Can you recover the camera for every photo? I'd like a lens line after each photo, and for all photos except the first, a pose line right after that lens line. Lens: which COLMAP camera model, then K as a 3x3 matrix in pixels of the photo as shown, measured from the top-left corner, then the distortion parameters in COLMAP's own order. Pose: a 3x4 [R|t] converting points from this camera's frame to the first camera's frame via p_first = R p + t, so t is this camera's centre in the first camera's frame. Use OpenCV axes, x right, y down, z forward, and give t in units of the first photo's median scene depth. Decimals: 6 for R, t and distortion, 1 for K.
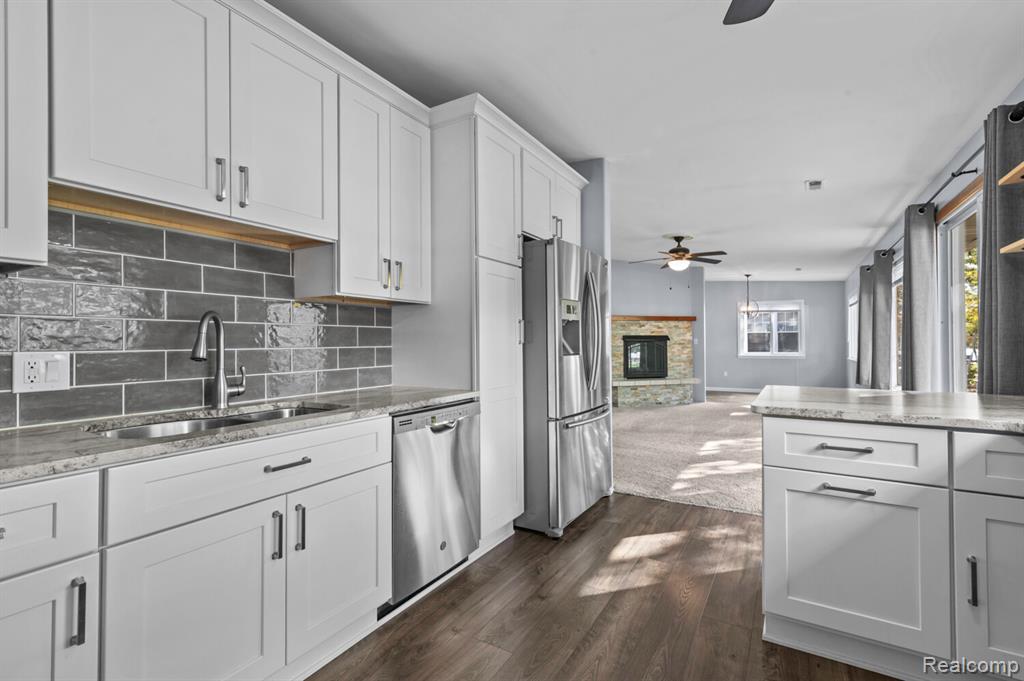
lens RADIAL K [[465.7, 0, 512.0], [0, 465.7, 340.5], [0, 0, 1]] dist [0.002609, 0.000185]
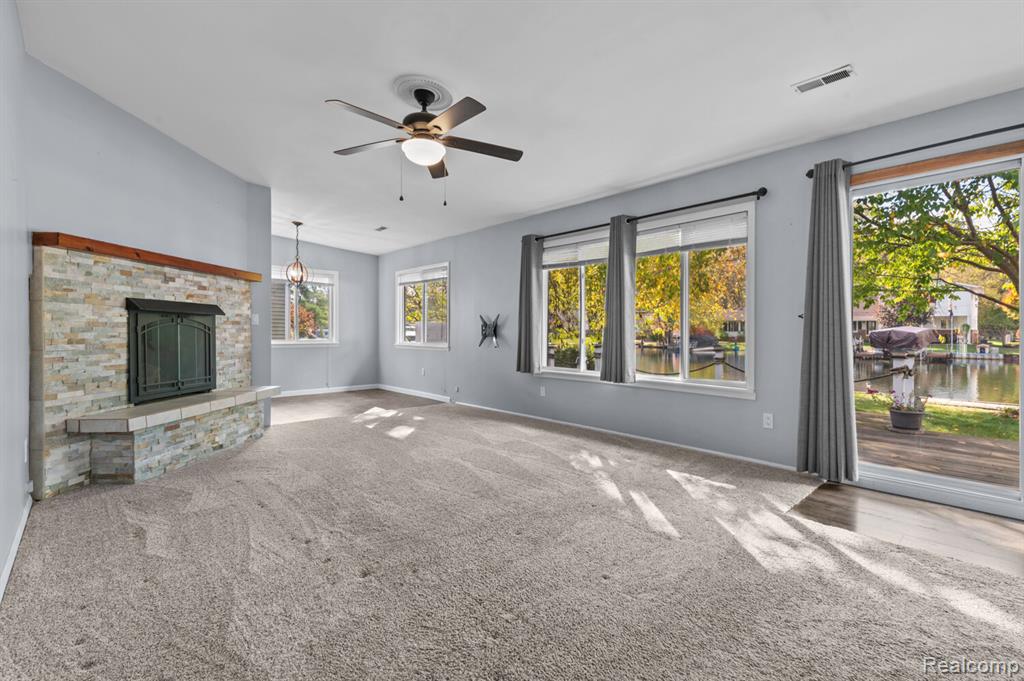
lens RADIAL K [[463.3, 0, 532.5], [0, 463.3, 335.3], [0, 0, 1]] dist [0.002707, 0.000151]
pose [[0.270734, -0.001936, 0.962652, -0.048064], [-0.010627, 0.999931, 0.004999, 0.015081], [-0.962596, -0.011583, 0.270695, 0.549781]]
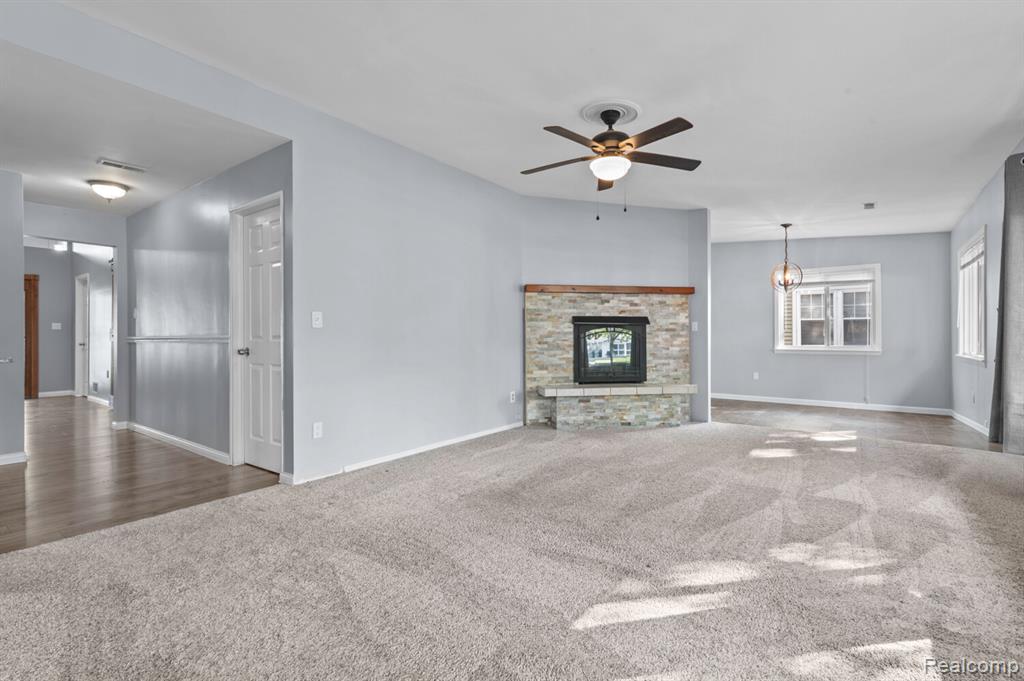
lens RADIAL K [[465.7, 0, 512.0], [0, 465.7, 340.5], [0, 0, 1]] dist [0.002609, 0.000185]
pose [[0.993792, 0.004829, -0.111145, 0.223126], [-0.003057, 0.999866, 0.016113, 0.012007], [0.111208, -0.015673, 0.993674, 0.347888]]
